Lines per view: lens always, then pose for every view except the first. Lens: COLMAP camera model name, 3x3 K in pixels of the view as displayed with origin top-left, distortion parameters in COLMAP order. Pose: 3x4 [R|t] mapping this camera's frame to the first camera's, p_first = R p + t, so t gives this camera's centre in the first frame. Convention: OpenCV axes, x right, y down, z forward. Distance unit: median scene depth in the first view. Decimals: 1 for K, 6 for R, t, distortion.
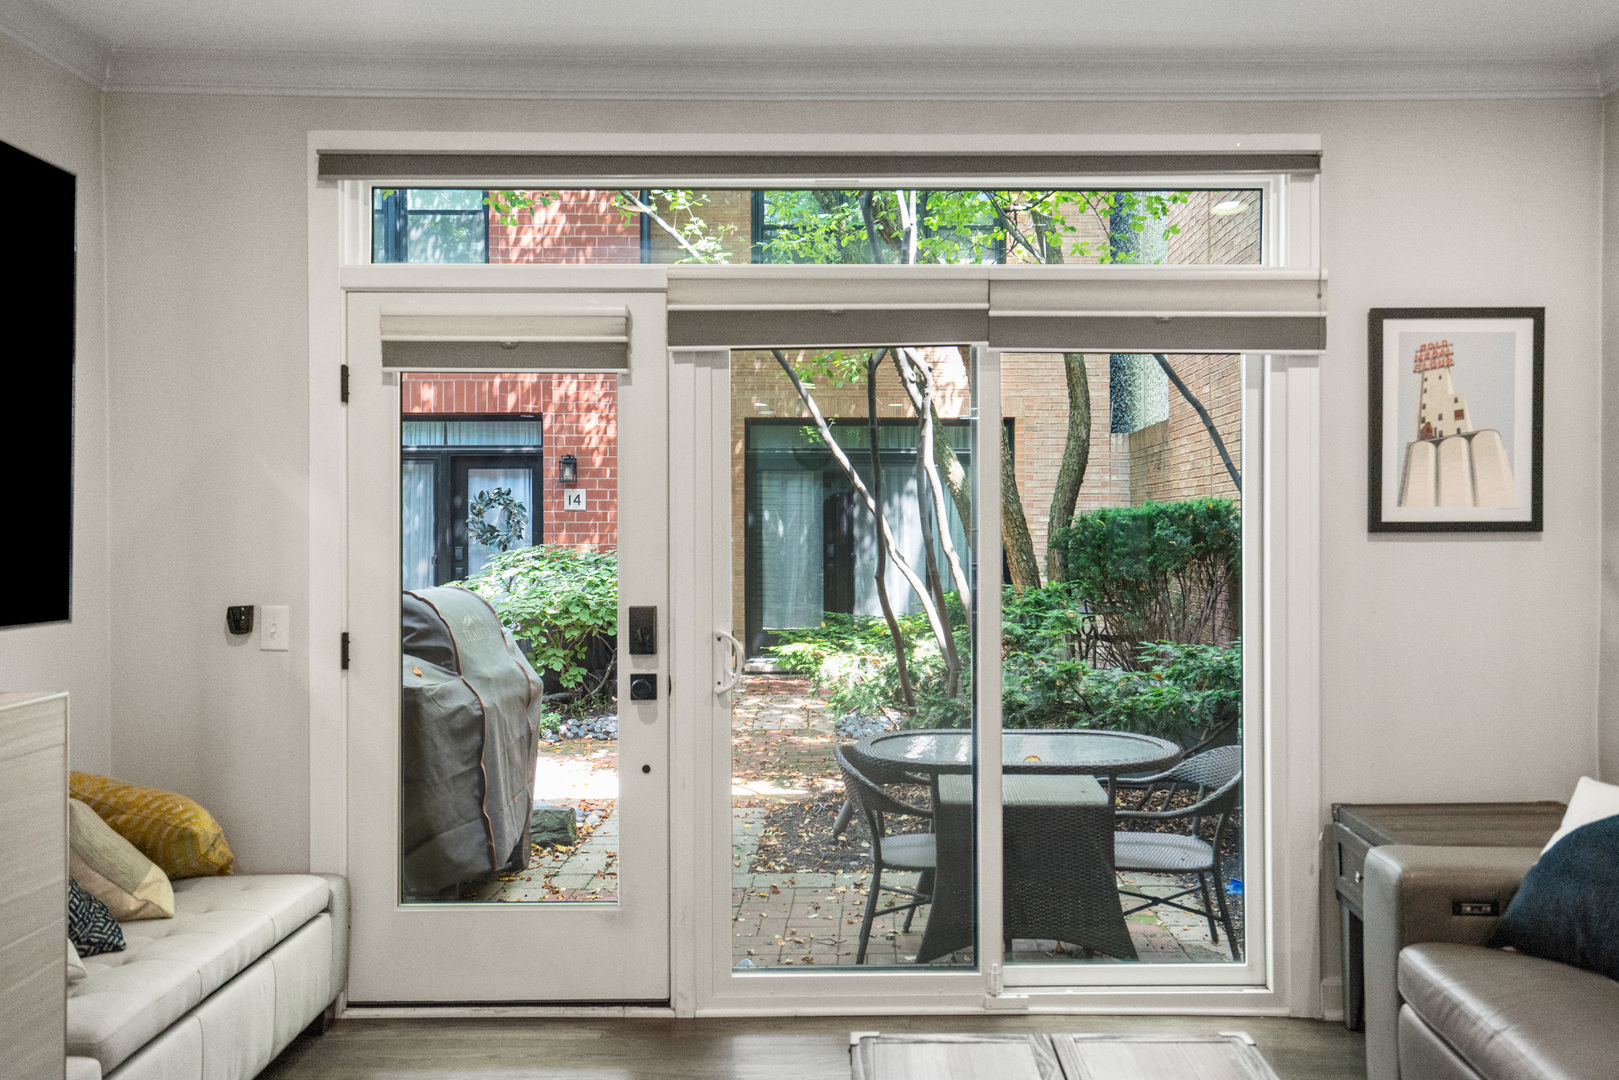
lens RADIAL K [[1264.6, 0, 867.3], [0, 1264.6, 523.3], [0, 0, 1]] dist [0.012577, 0.012495]
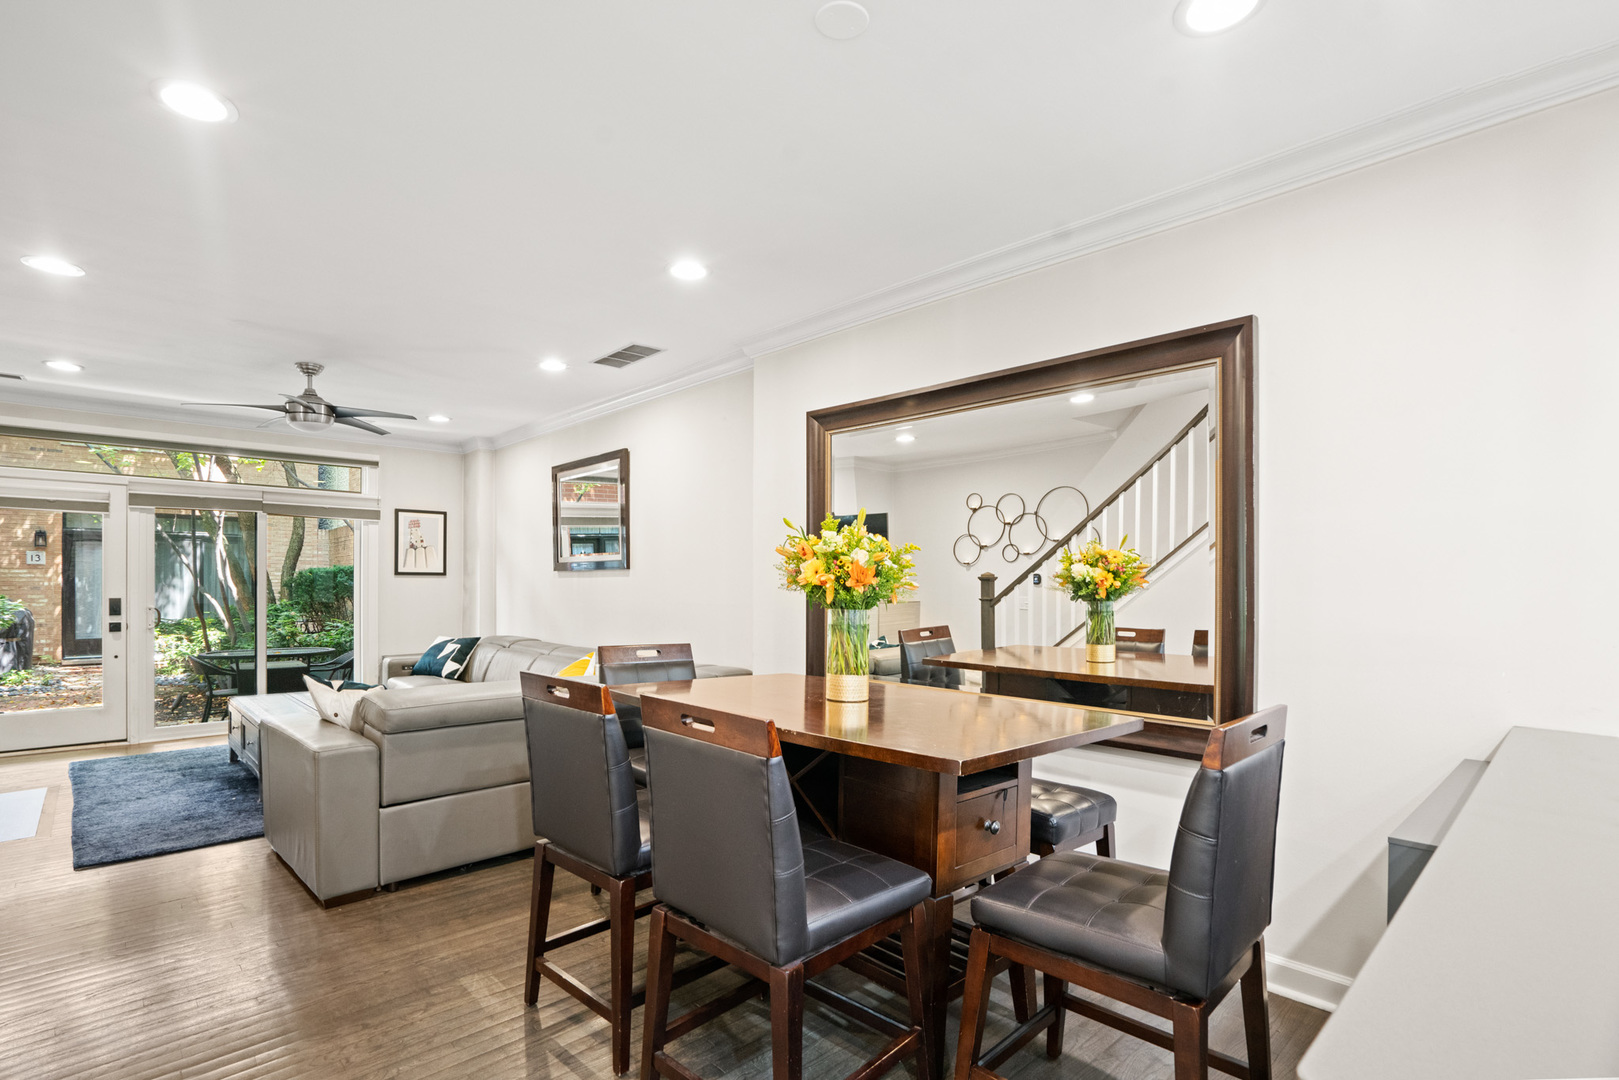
lens RADIAL K [[783.0, 0, 822.4], [0, 783.0, 592.9], [0, 0, 1]] dist [-0.055539, 0.014463]
pose [[0.723583, -0.001931, 0.690235, -0.193893], [-0.007556, 0.999914, 0.010719, 0.024122], [-0.690196, -0.012972, 0.723506, -1.262800]]
